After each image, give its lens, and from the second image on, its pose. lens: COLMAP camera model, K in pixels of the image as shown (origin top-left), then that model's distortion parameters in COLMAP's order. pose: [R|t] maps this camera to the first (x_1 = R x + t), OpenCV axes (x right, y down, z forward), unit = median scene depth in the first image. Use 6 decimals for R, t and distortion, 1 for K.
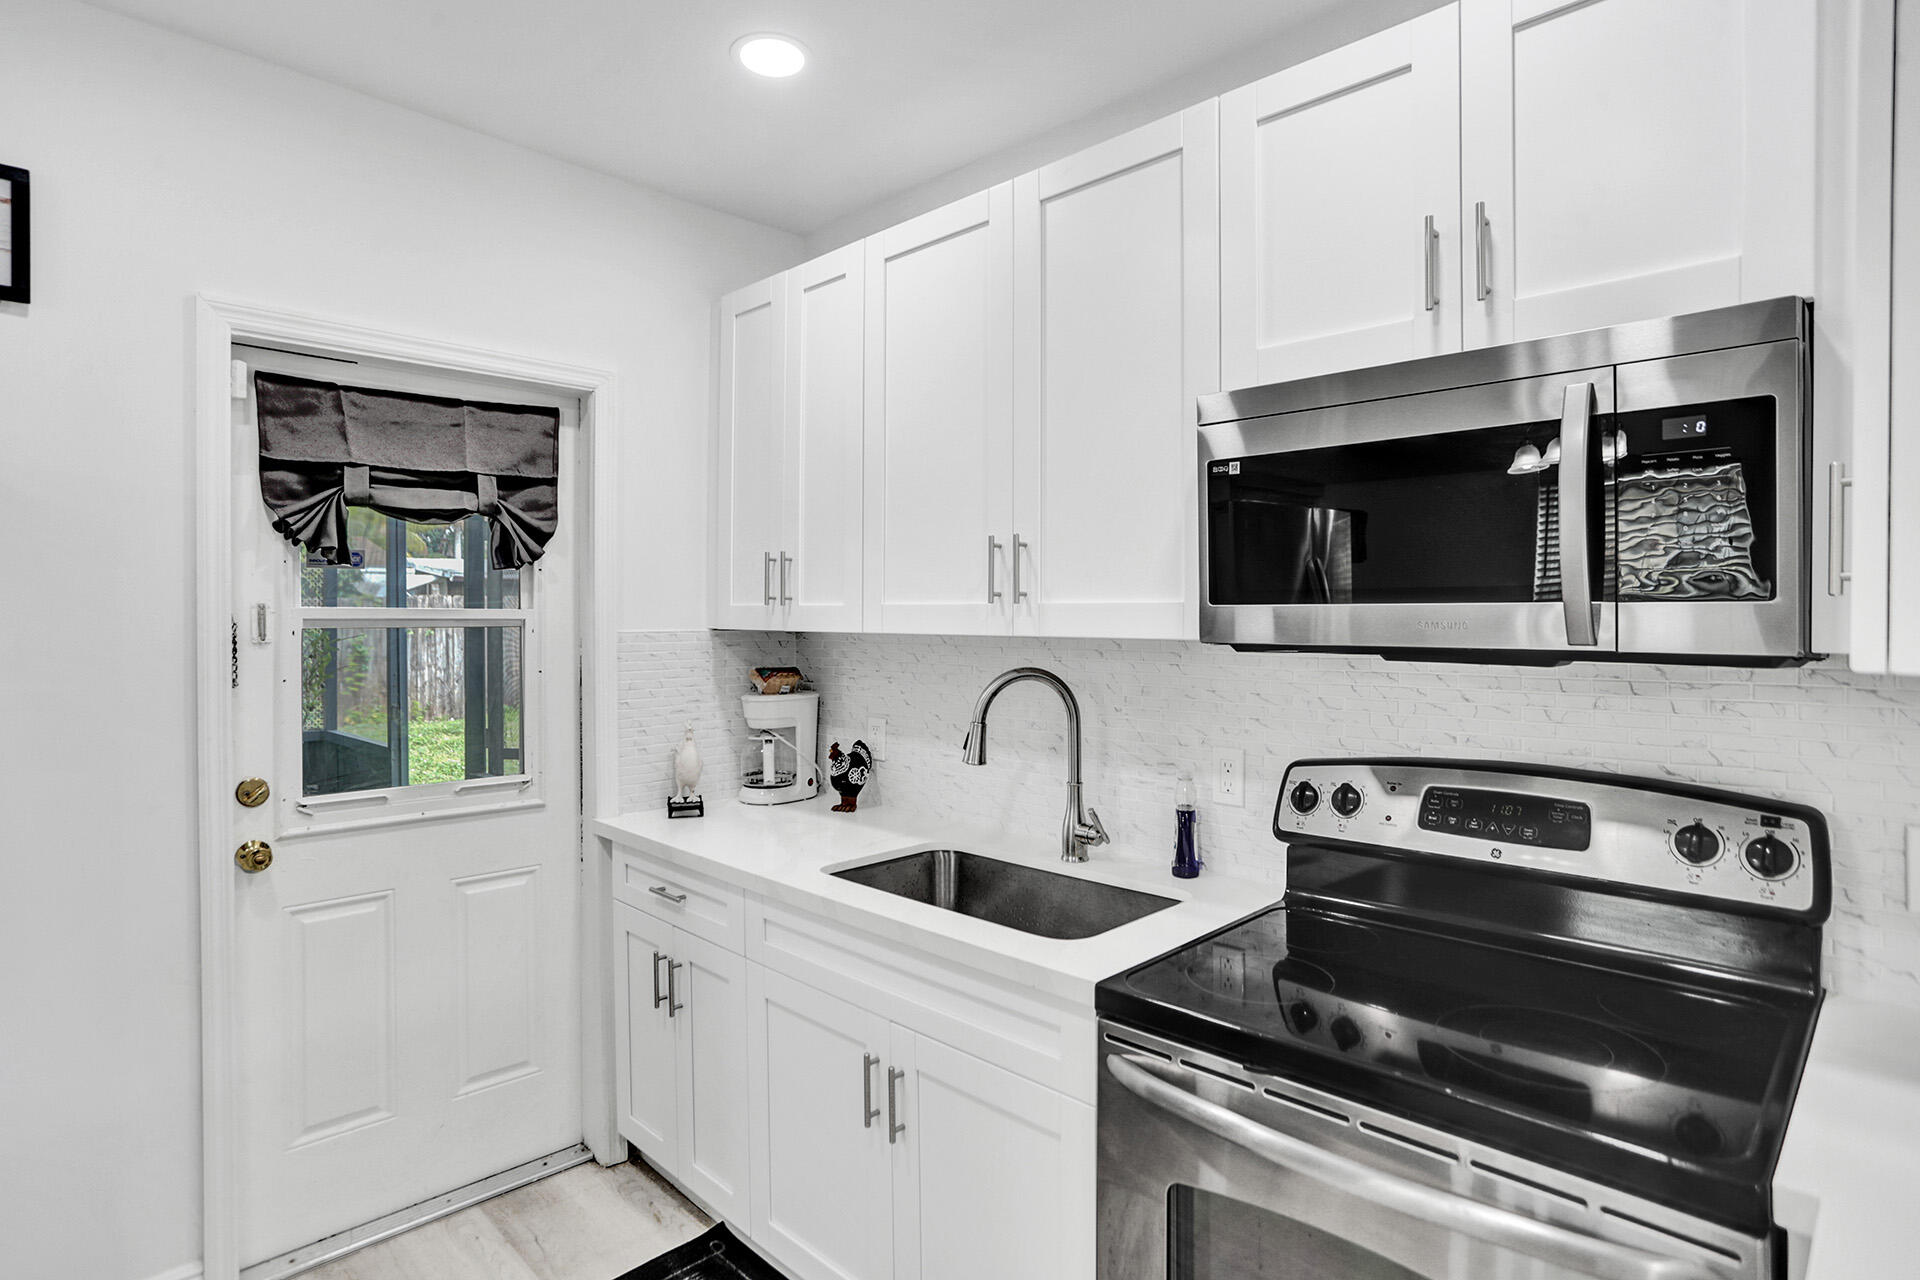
lens RADIAL K [[1022.8, 0, 953.5], [0, 1022.8, 619.8], [0, 0, 1]] dist [-0.021903, 0.000365]
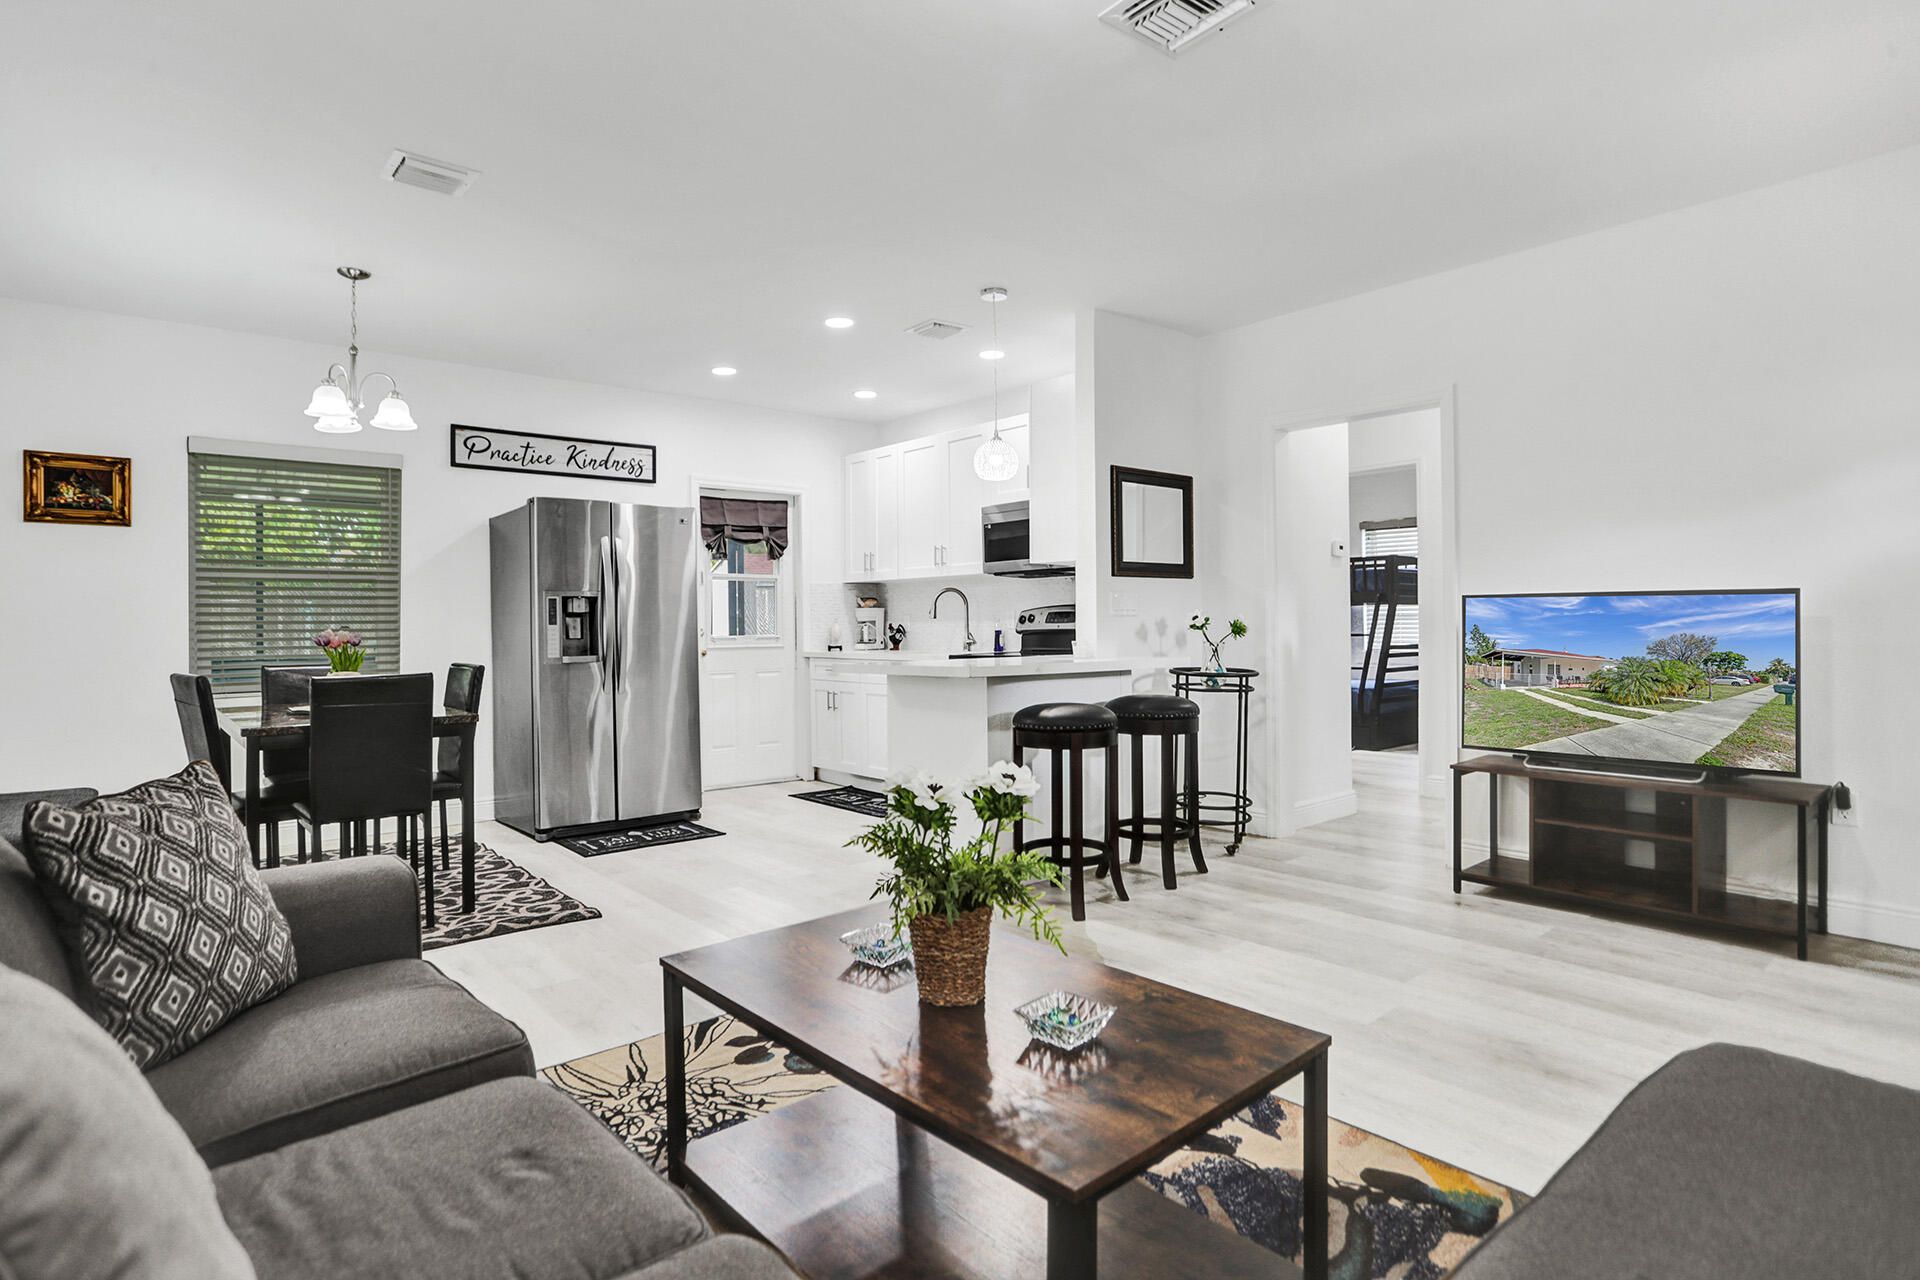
lens RADIAL K [[995.8, 0, 952.3], [0, 995.8, 599.9], [0, 0, 1]] dist [-0.004200, -0.000179]
pose [[0.996896, -0.014124, -0.077449, 0.256264], [0.012250, 0.999622, -0.024618, 0.130123], [0.077768, 0.023593, 0.996692, -1.640208]]
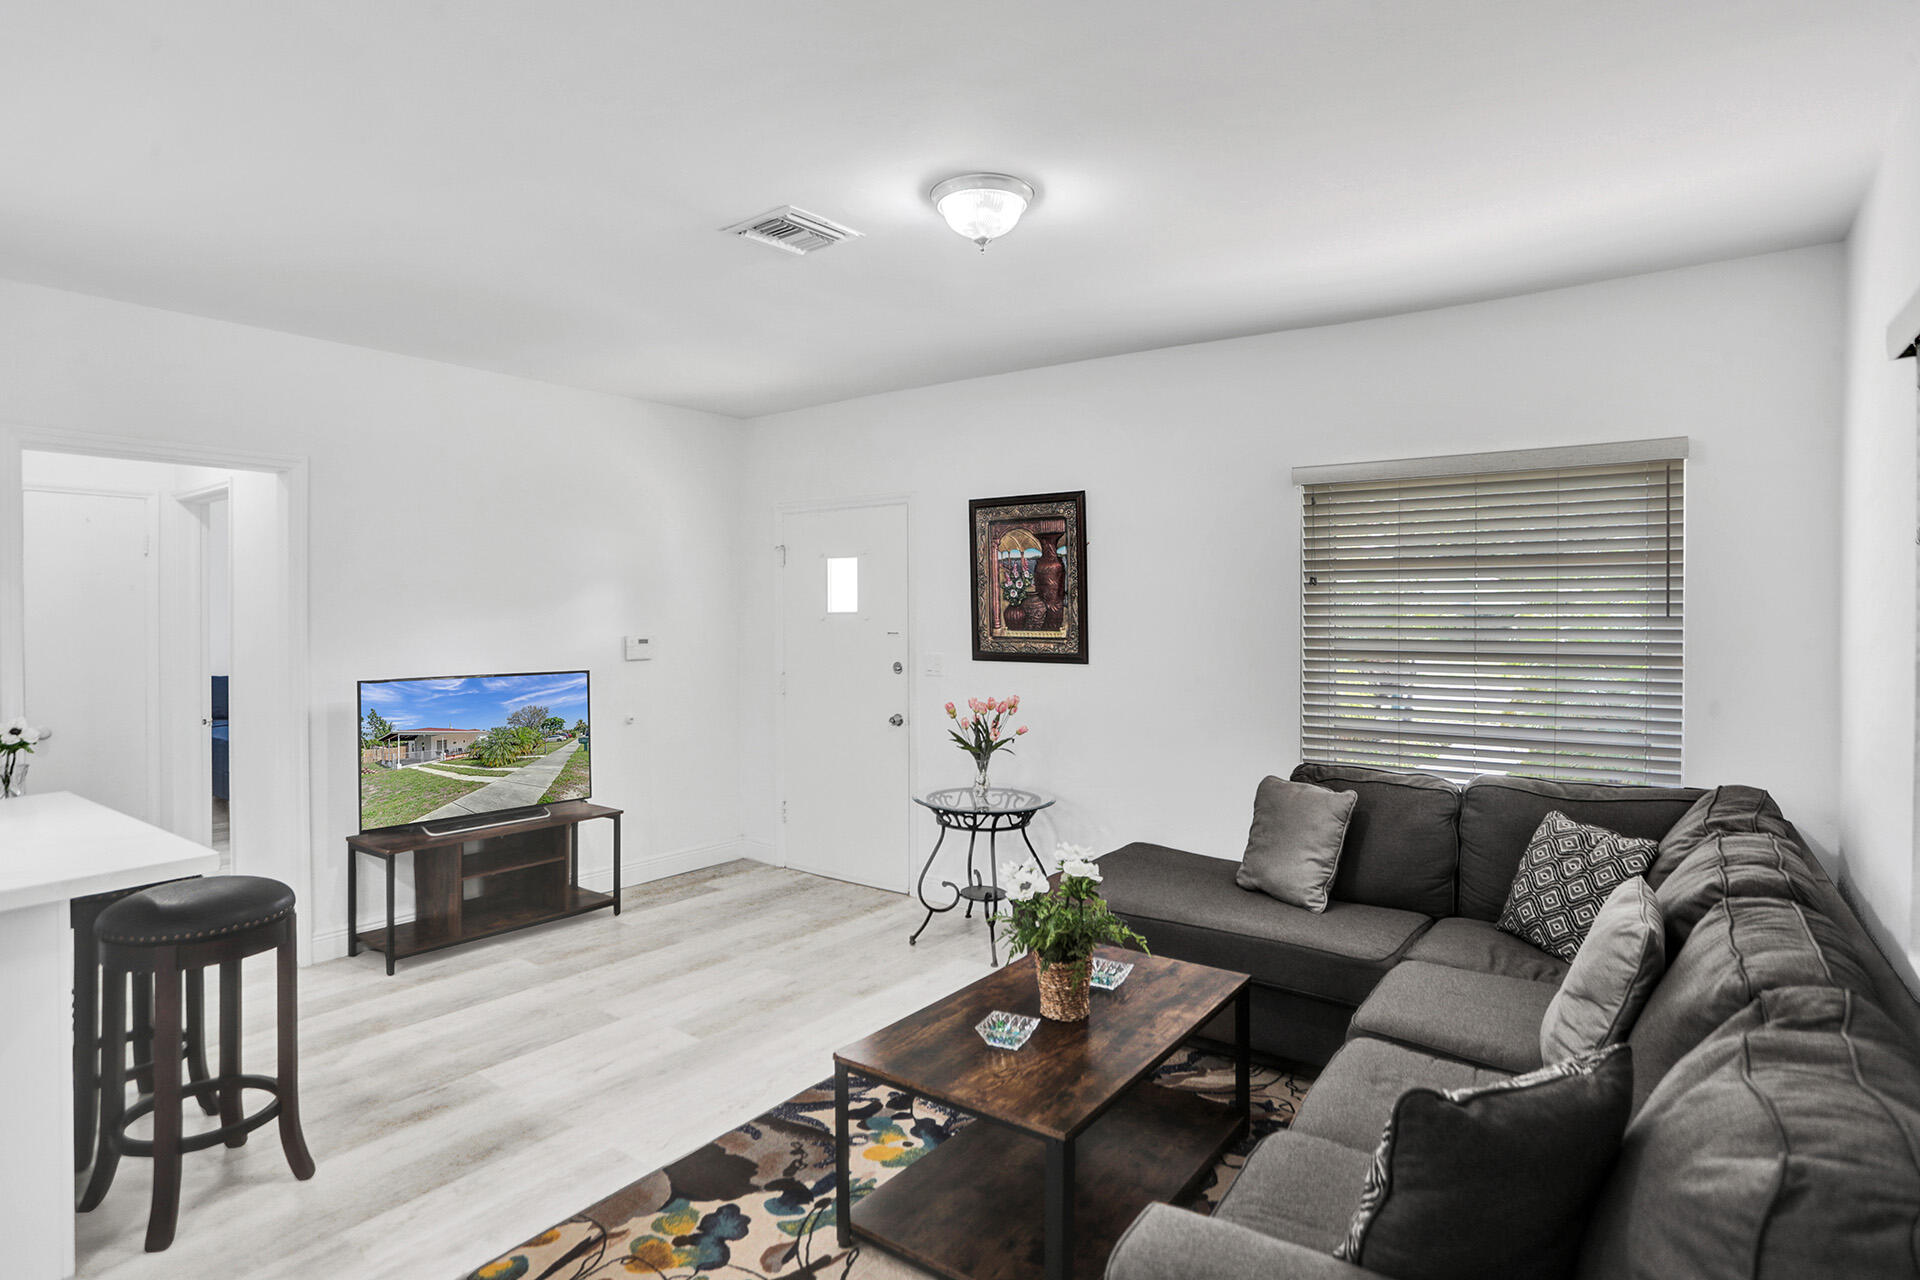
lens RADIAL K [[1022.8, 0, 953.5], [0, 1022.8, 619.8], [0, 0, 1]] dist [-0.021903, 0.000365]
pose [[-0.140654, -0.000879, 0.990058, -0.740655], [0.005133, 0.999986, 0.001618, 0.004859], [-0.990045, 0.005310, -0.140648, -0.729231]]
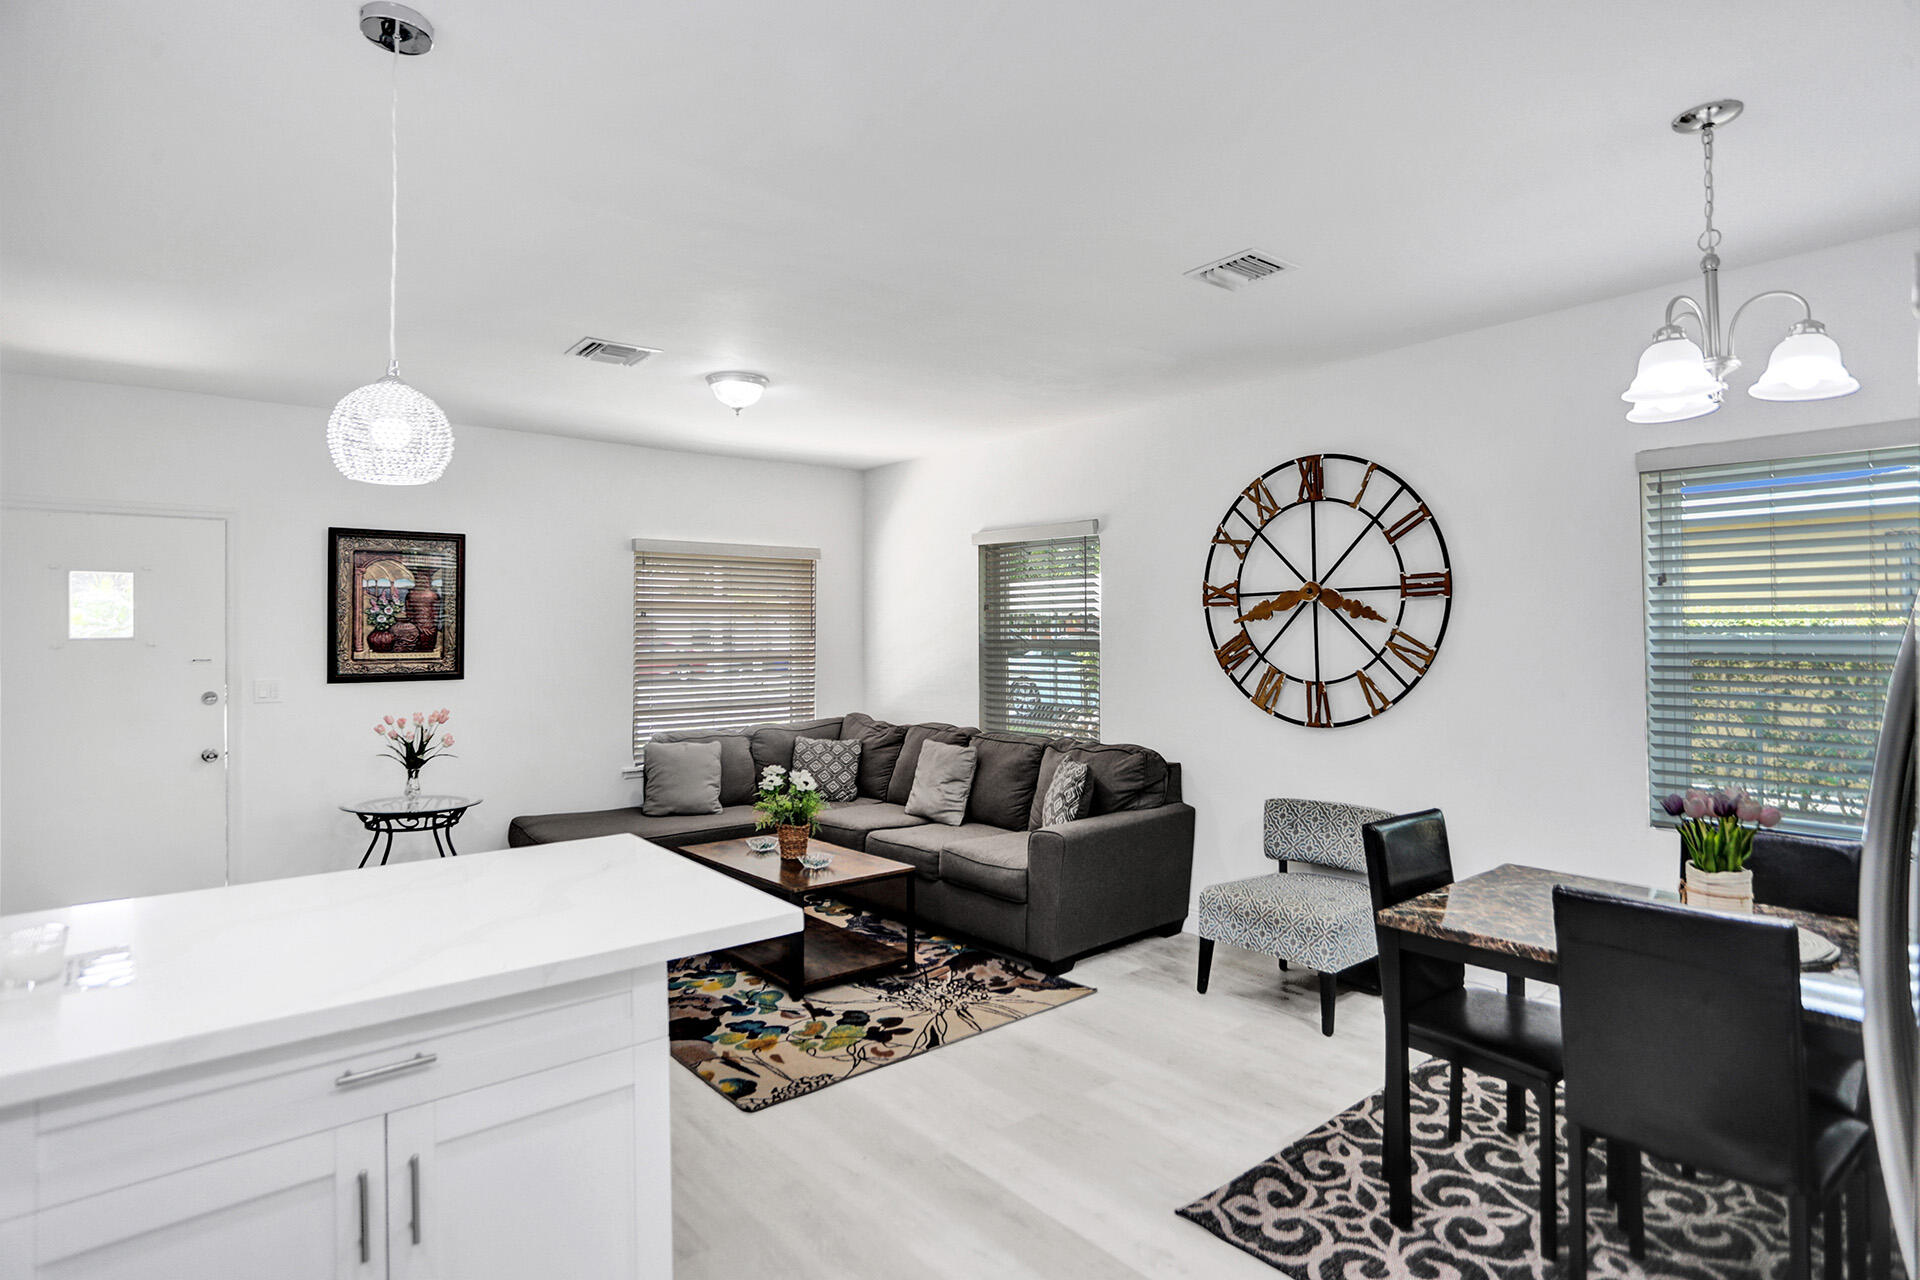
lens RADIAL K [[1022.8, 0, 953.5], [0, 1022.8, 619.8], [0, 0, 1]] dist [-0.021903, 0.000365]
pose [[-0.994130, 0.010075, 0.107725, -0.265013], [0.009376, 0.999932, -0.006997, -0.012788], [-0.107788, -0.005946, -0.994156, 0.741786]]
